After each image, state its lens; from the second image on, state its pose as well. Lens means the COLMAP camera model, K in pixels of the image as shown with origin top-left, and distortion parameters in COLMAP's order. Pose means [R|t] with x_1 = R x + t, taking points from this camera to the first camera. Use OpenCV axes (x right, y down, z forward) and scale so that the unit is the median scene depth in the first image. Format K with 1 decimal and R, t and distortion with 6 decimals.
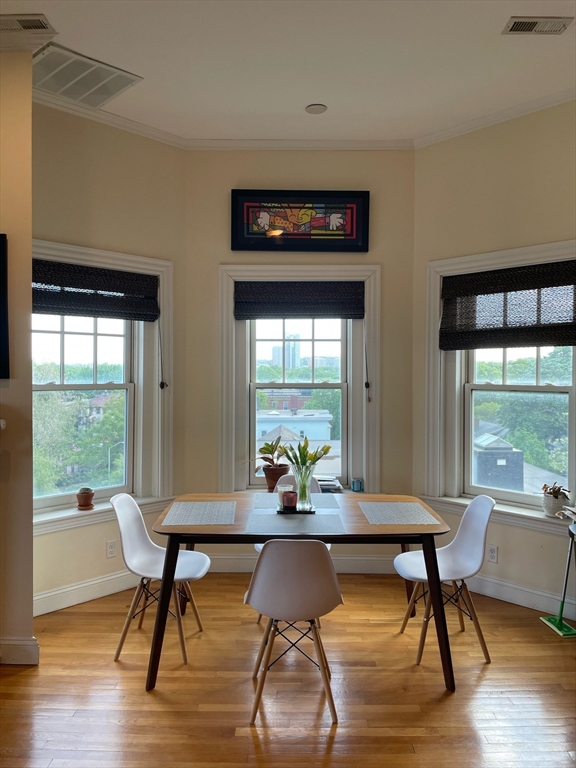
lens RADIAL K [[586.0, 0, 289.3], [0, 586.0, 384.6], [0, 0, 1]] dist [0.092439, -0.120210]
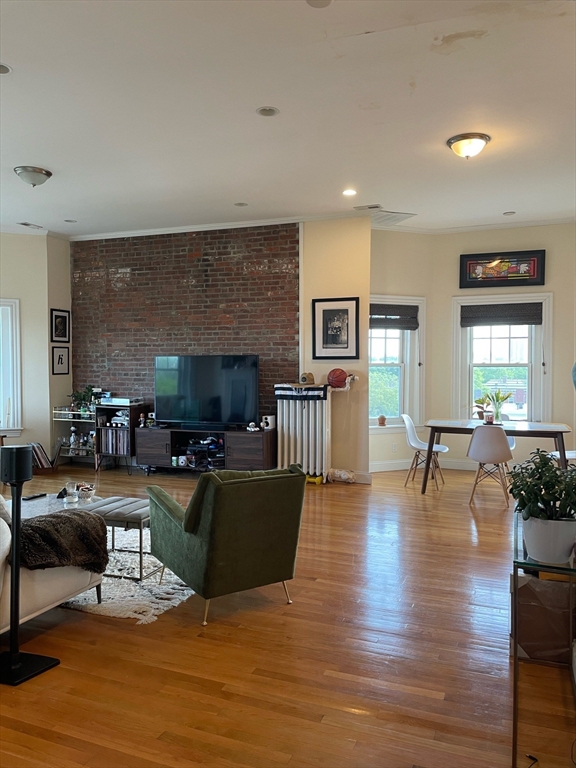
lens RADIAL K [[586.0, 0, 292.3], [0, 586.0, 377.5], [0, 0, 1]] dist [0.092439, -0.120210]
pose [[0.934594, 0.005977, -0.355666, 0.066524], [-0.007145, 0.999973, -0.001972, 0.047568], [0.355645, 0.004384, 0.934611, -0.849448]]
